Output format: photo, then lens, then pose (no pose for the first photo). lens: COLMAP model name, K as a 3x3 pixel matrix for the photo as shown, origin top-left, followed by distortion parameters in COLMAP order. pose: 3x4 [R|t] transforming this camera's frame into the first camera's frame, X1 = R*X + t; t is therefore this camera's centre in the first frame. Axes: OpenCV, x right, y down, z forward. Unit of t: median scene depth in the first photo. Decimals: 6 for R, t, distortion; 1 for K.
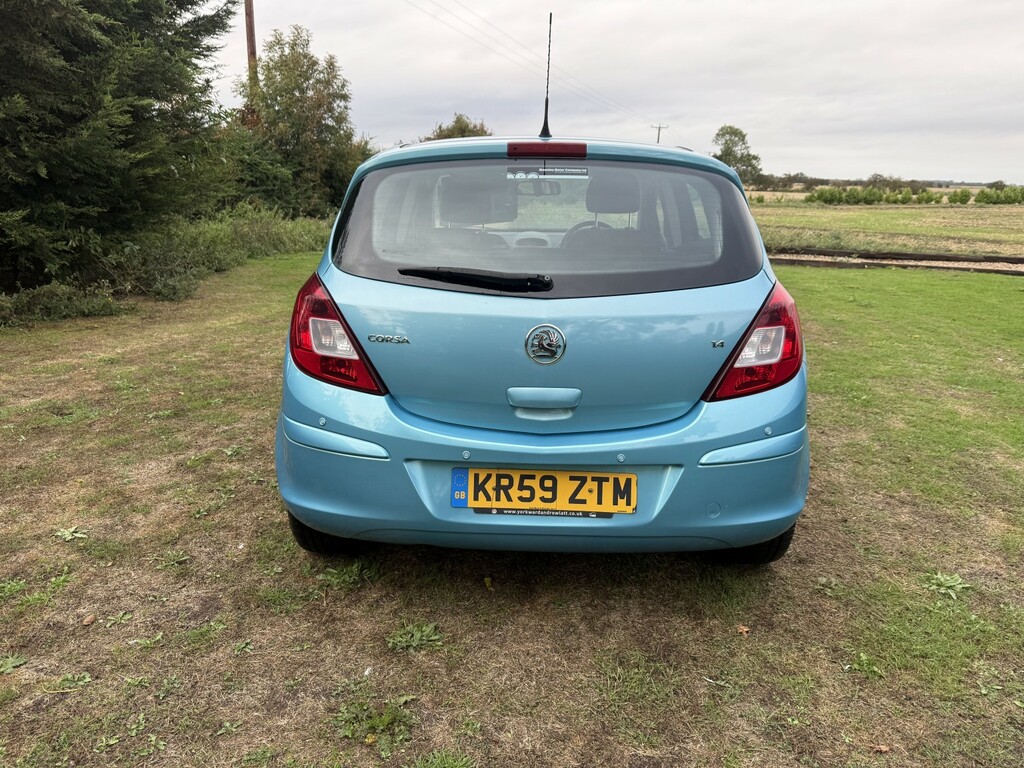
lens RADIAL K [[724.9, 0, 513.7], [0, 724.9, 388.5], [0, 0, 1]] dist [0.074413, -0.111877]
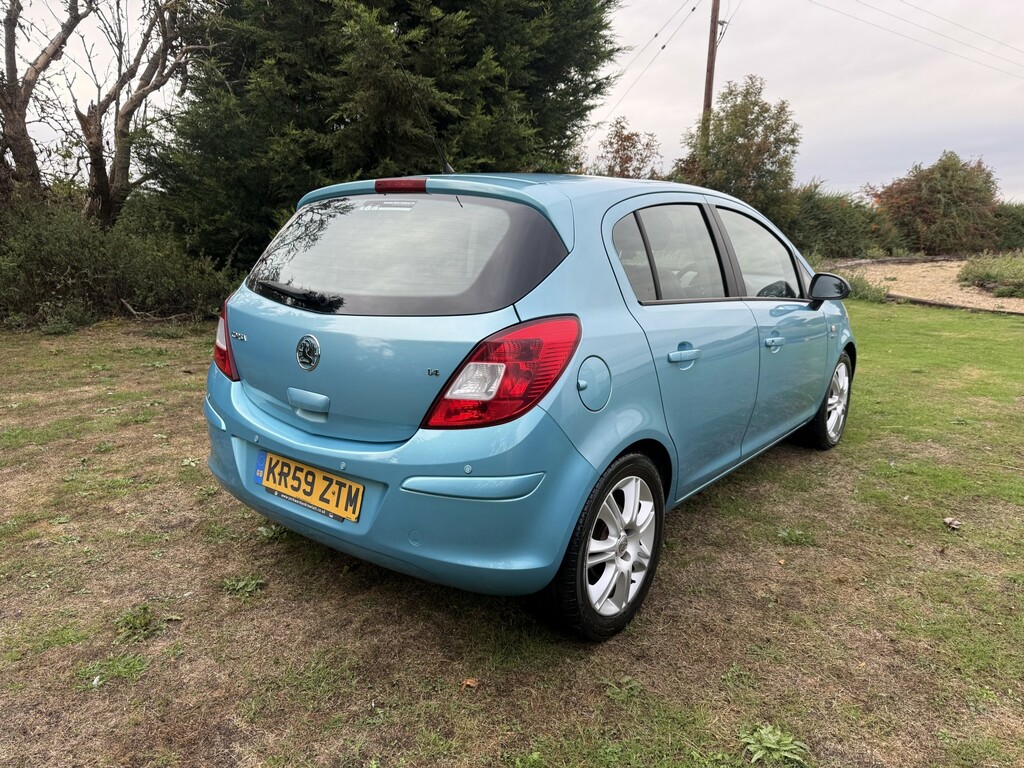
lens RADIAL K [[743.0, 0, 522.8], [0, 743.0, 385.4], [0, 0, 1]] dist [0.046297, -0.052162]
pose [[0.812280, 0.129660, -0.568673, 0.941250], [-0.168084, 0.985653, -0.015354, -0.046847], [0.558524, 0.108056, 0.822420, 0.227288]]
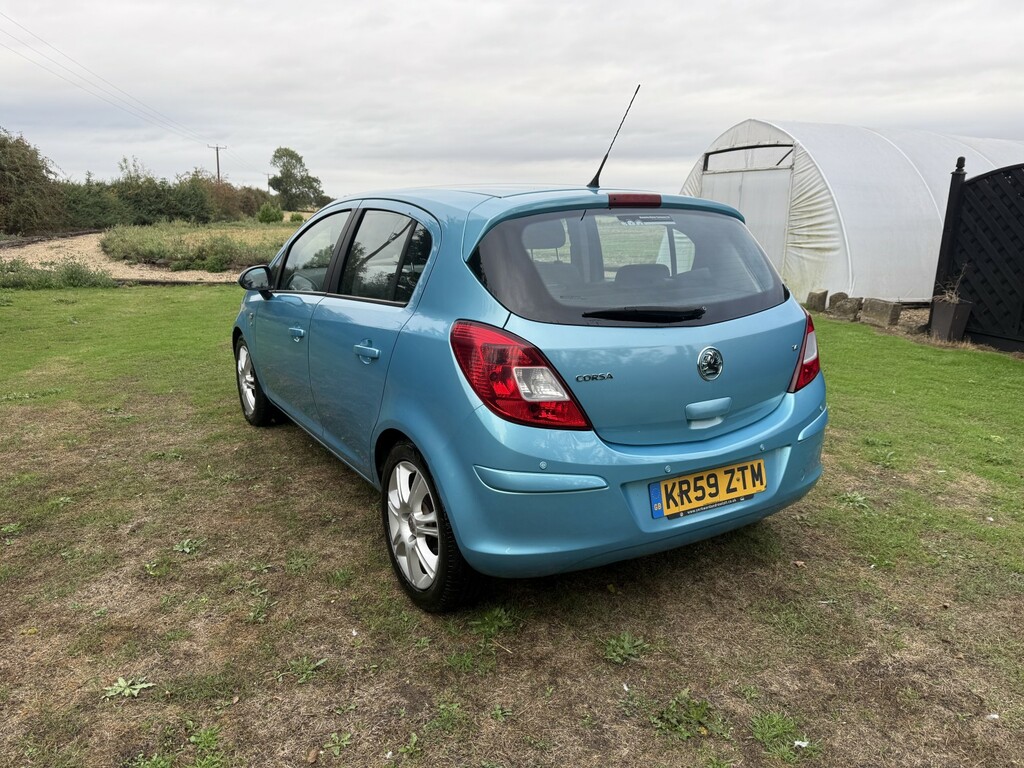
lens RADIAL K [[738.4, 0, 500.4], [0, 738.4, 384.2], [0, 0, 1]] dist [0.074829, -0.123889]
pose [[0.846132, -0.136181, 0.515283, -0.841732], [0.154669, 0.987941, 0.007119, -0.085552], [-0.510038, 0.073675, 0.856991, 0.129419]]
